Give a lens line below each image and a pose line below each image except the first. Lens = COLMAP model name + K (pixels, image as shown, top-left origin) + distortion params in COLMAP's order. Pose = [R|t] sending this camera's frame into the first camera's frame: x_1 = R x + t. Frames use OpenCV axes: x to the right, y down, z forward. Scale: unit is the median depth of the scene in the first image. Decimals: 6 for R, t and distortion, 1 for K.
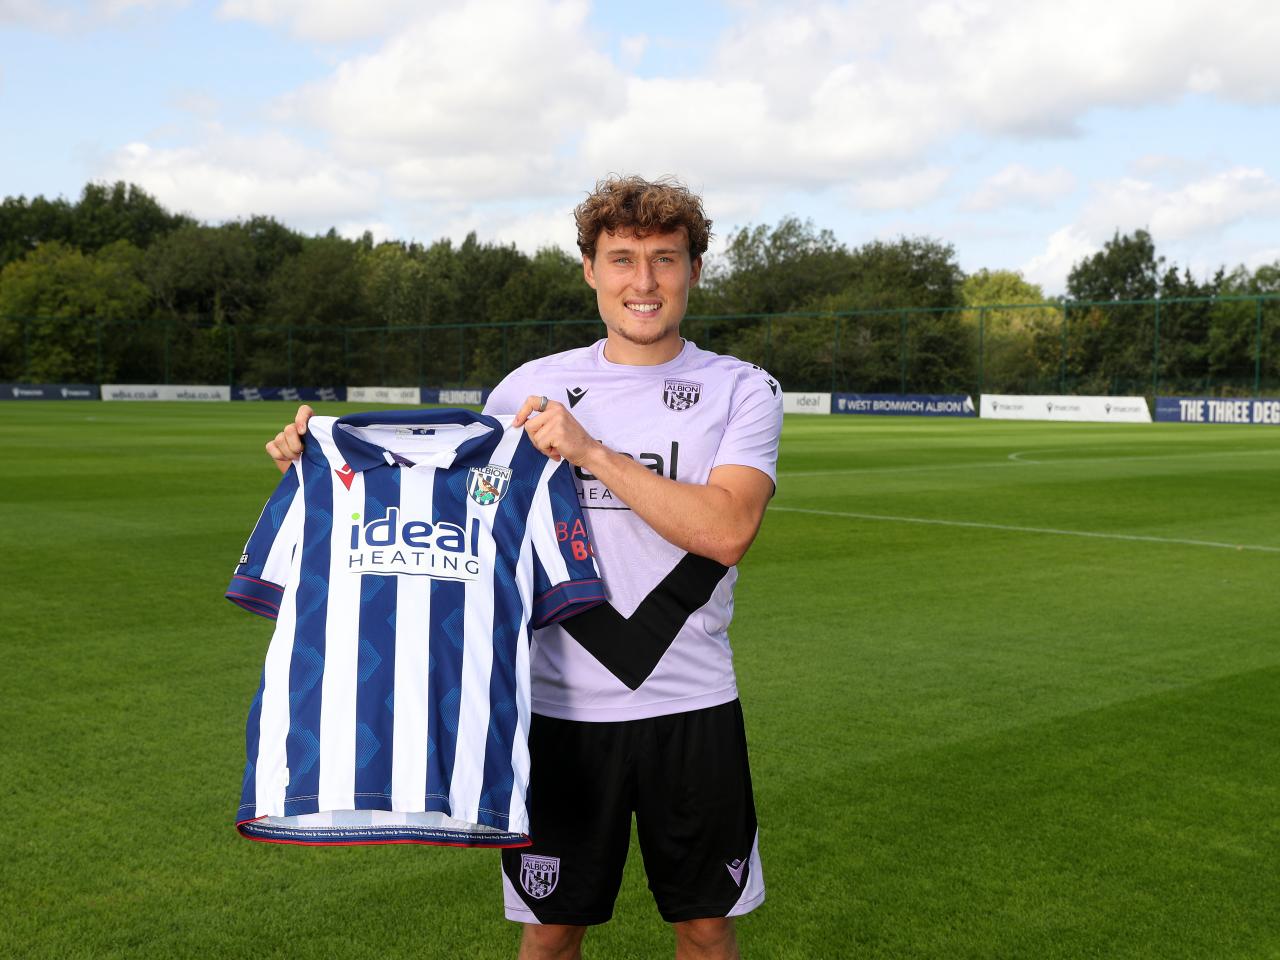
lens RADIAL K [[1710.5, 0, 642.1], [0, 1710.5, 479.9], [0, 0, 1]] dist [0.057057, -0.002485]
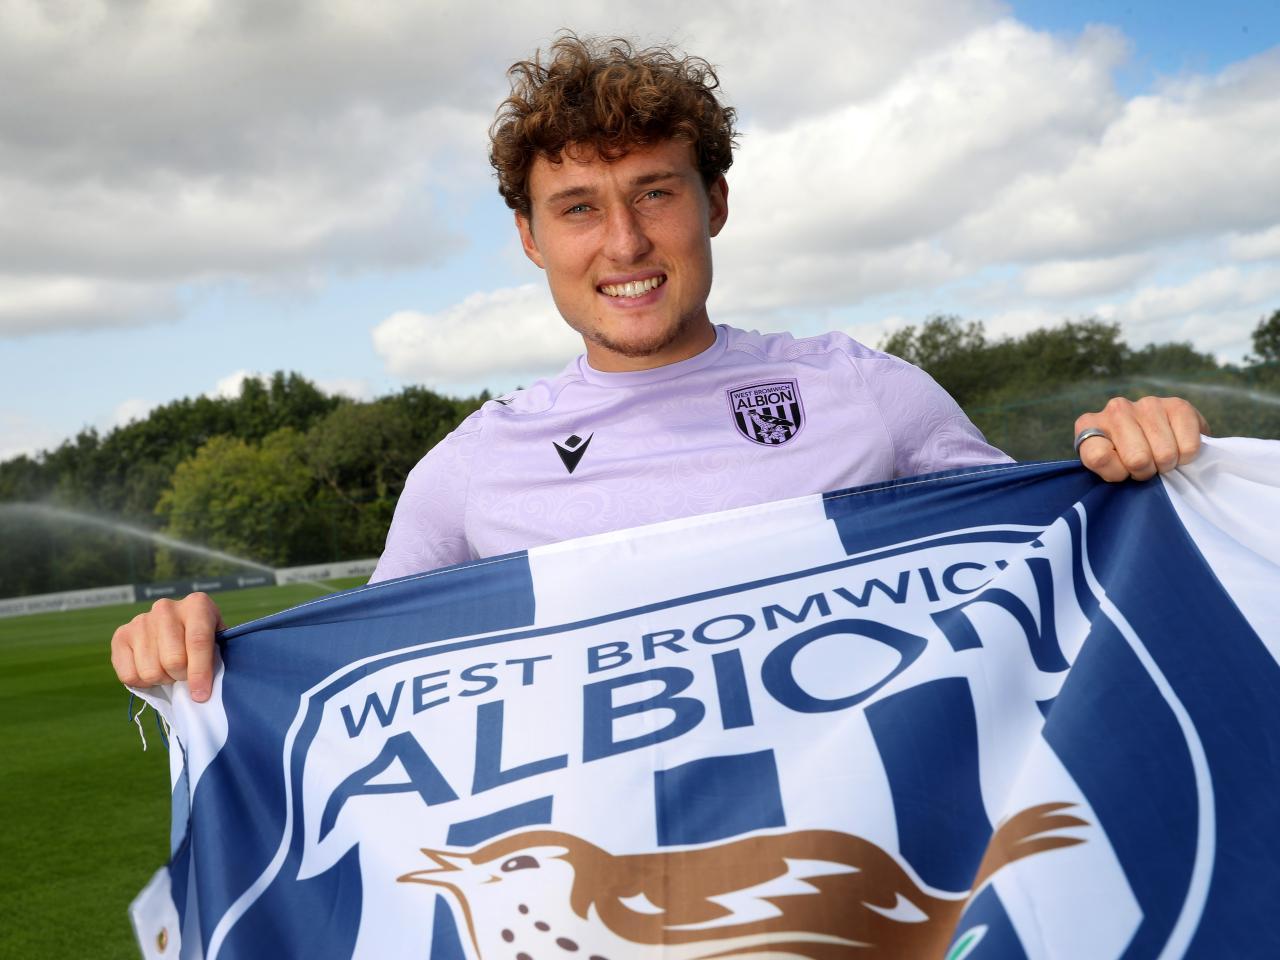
lens RADIAL K [[1562.9, 0, 642.0], [0, 1562.9, 481.0], [0, 0, 1]] dist [0.009088, 0.012771]
pose [[0.985869, -0.120397, -0.116480, 0.028666], [0.110077, 0.989719, -0.091322, 0.001724], [0.126277, 0.077210, 0.988986, 0.276911]]
